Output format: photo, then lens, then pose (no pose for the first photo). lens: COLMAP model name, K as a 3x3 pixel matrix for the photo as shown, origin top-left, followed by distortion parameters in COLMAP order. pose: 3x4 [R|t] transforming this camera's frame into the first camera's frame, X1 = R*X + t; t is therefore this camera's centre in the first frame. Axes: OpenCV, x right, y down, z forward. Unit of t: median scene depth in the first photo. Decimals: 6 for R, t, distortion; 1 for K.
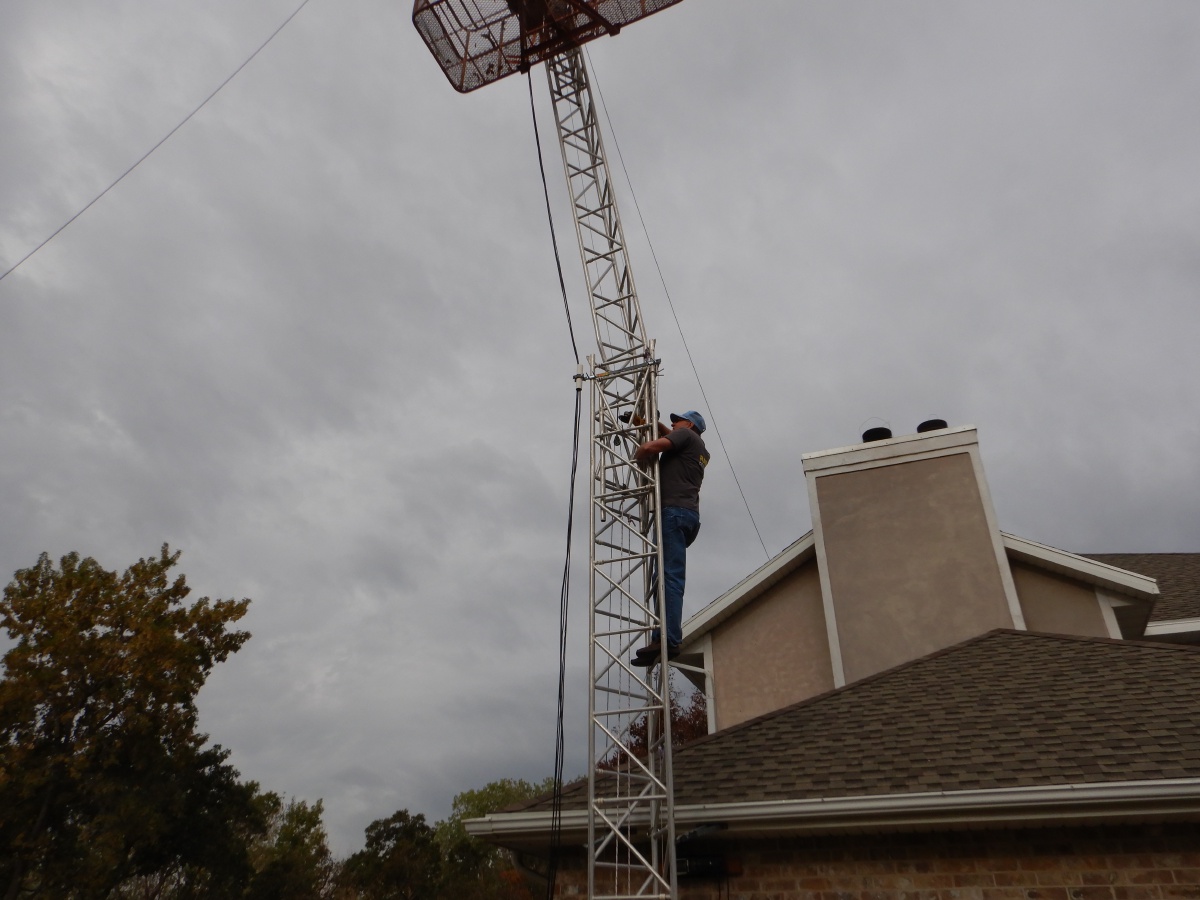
lens RADIAL K [[850.0, 0, 600.0], [0, 850.0, 450.0], [0, 0, 1]] dist [0.002645, 0.006041]
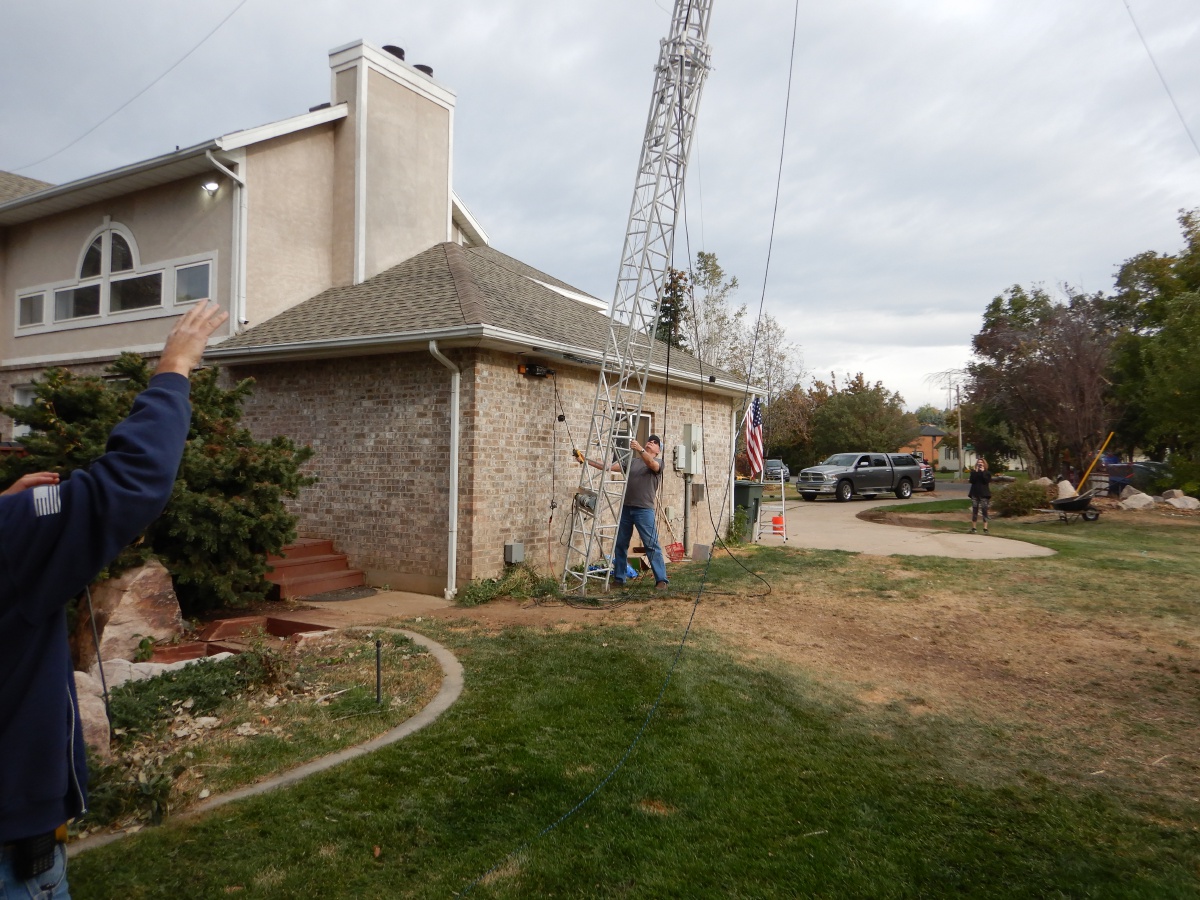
lens RADIAL K [[861.7, 0, 598.6], [0, 861.7, 455.0], [0, 0, 1]] dist [0.004675, 0.004274]
pose [[0.195160, 0.008002, 0.980739, -1.325387], [-0.533174, 0.840164, 0.099243, 0.306173], [-0.823187, -0.542273, 0.168233, 0.380926]]
